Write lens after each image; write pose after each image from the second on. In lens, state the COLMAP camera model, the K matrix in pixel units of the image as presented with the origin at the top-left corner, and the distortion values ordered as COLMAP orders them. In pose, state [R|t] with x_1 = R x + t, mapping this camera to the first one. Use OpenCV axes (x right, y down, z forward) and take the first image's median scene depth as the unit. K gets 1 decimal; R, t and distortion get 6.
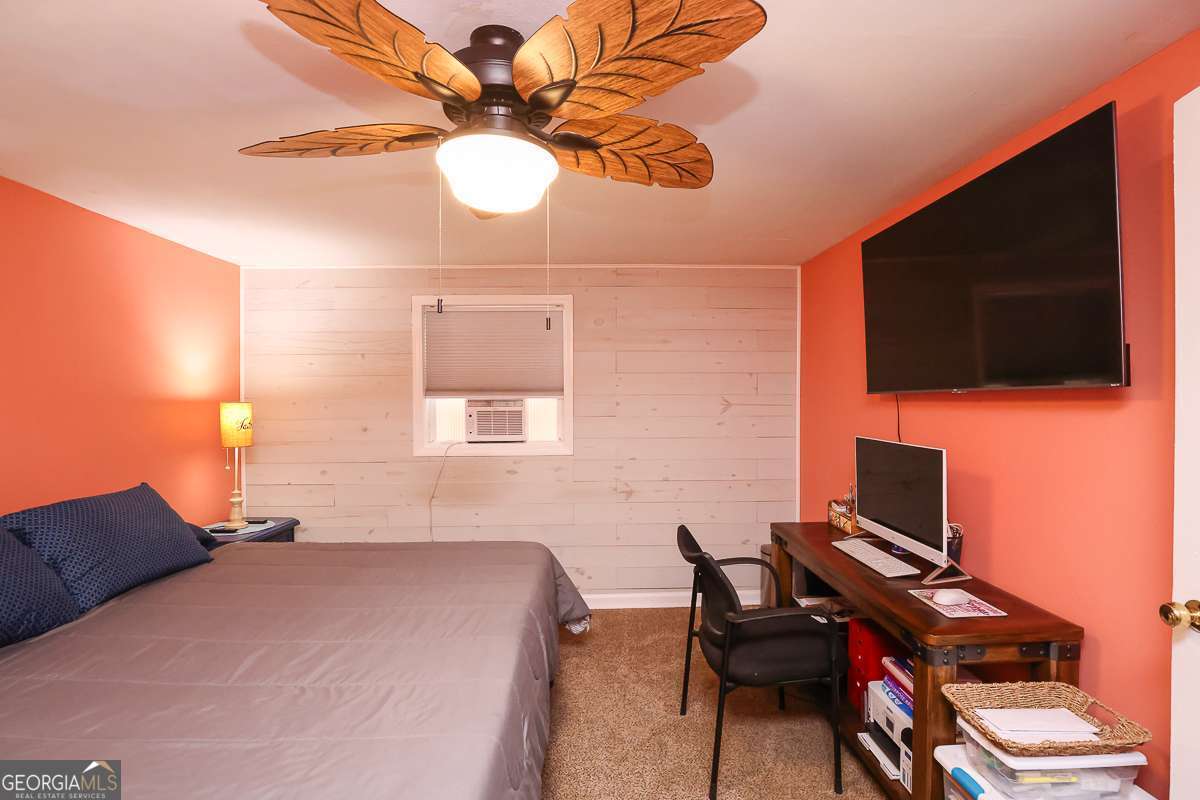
lens RADIAL K [[559.6, 0, 604.6], [0, 559.6, 406.9], [0, 0, 1]] dist [-0.029082, 0.000555]
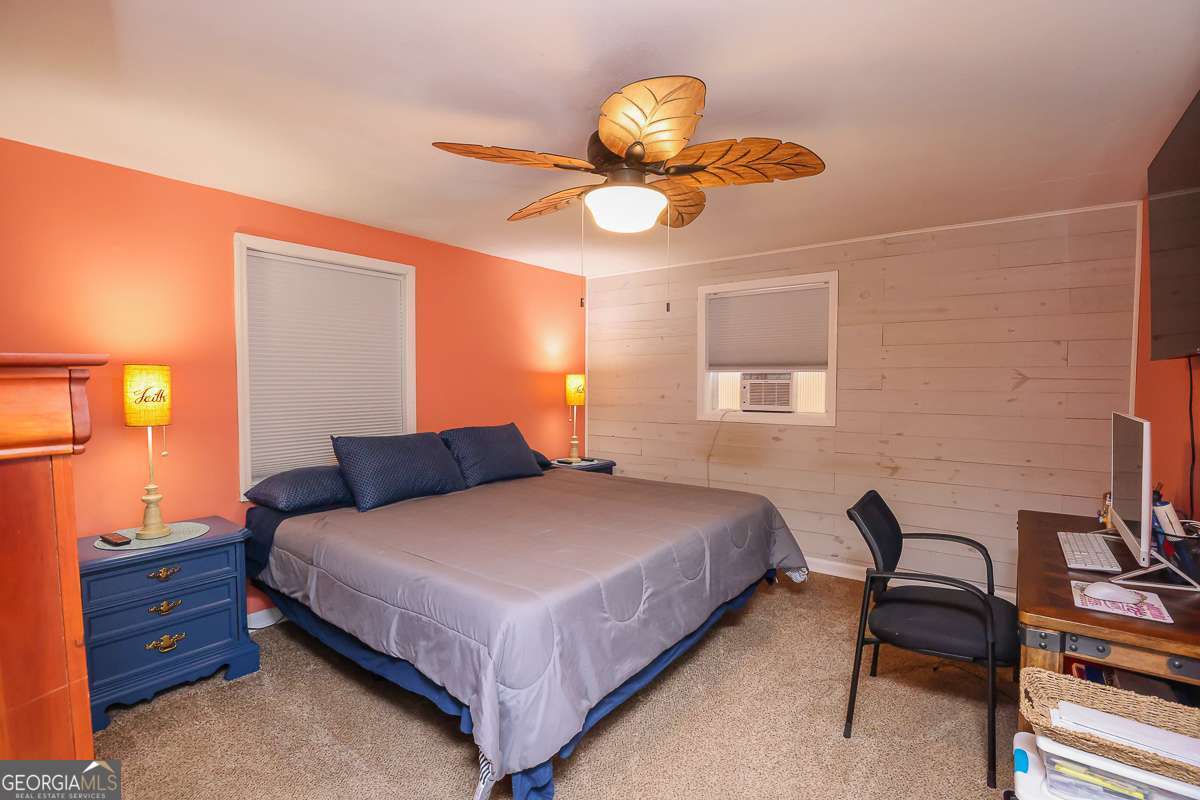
lens RADIAL K [[559.6, 0, 604.6], [0, 559.6, 406.9], [0, 0, 1]] dist [-0.029082, 0.000555]
pose [[0.777057, 0.034786, -0.628468, 0.280775], [-0.015746, 0.999233, 0.035840, 0.021092], [0.629233, -0.017954, 0.777009, -0.072630]]
